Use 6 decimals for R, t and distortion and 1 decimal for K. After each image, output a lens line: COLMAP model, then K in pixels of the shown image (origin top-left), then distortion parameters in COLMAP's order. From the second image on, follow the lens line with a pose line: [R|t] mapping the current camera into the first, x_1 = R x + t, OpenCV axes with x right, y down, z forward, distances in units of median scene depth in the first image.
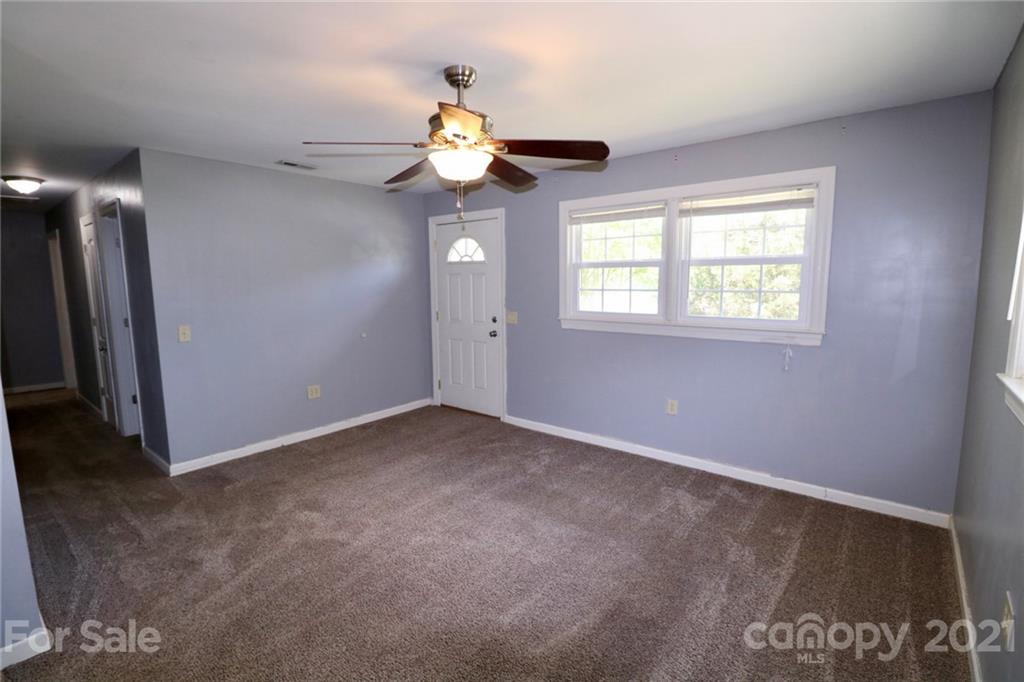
lens RADIAL K [[477.7, 0, 512.0], [0, 477.7, 341.0], [0, 0, 1]] dist [-0.001538, -0.000432]
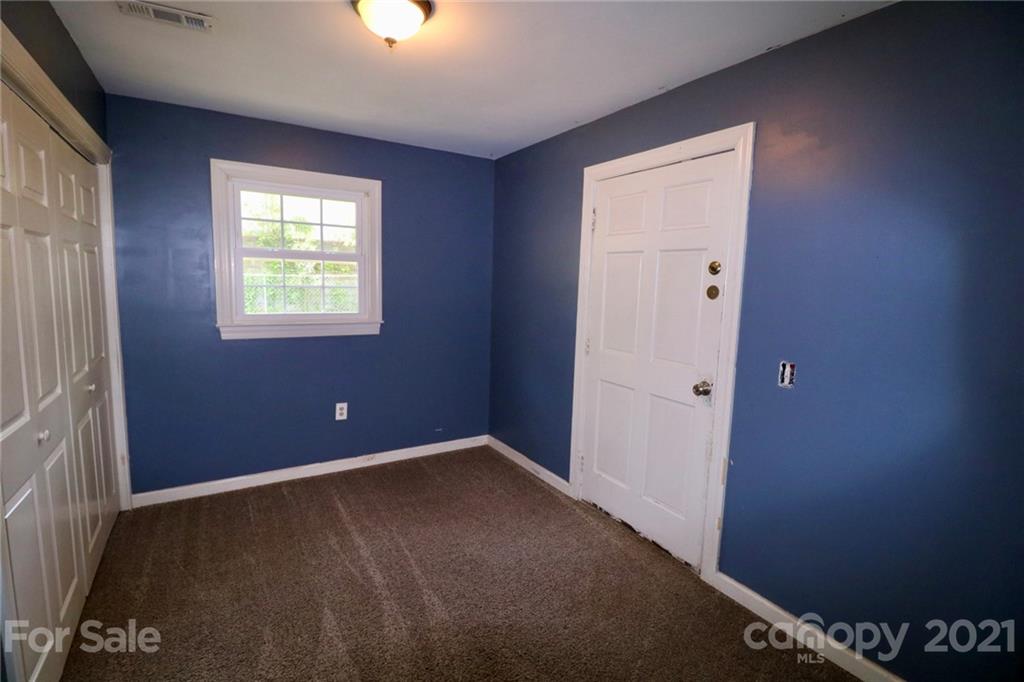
lens RADIAL K [[477.7, 0, 512.0], [0, 477.7, 341.0], [0, 0, 1]] dist [-0.001538, -0.000432]
pose [[0.324240, -0.106292, 0.939984, -0.420543], [0.087128, 0.992799, 0.082210, -0.046763], [-0.941954, 0.055243, 0.331166, 0.364057]]
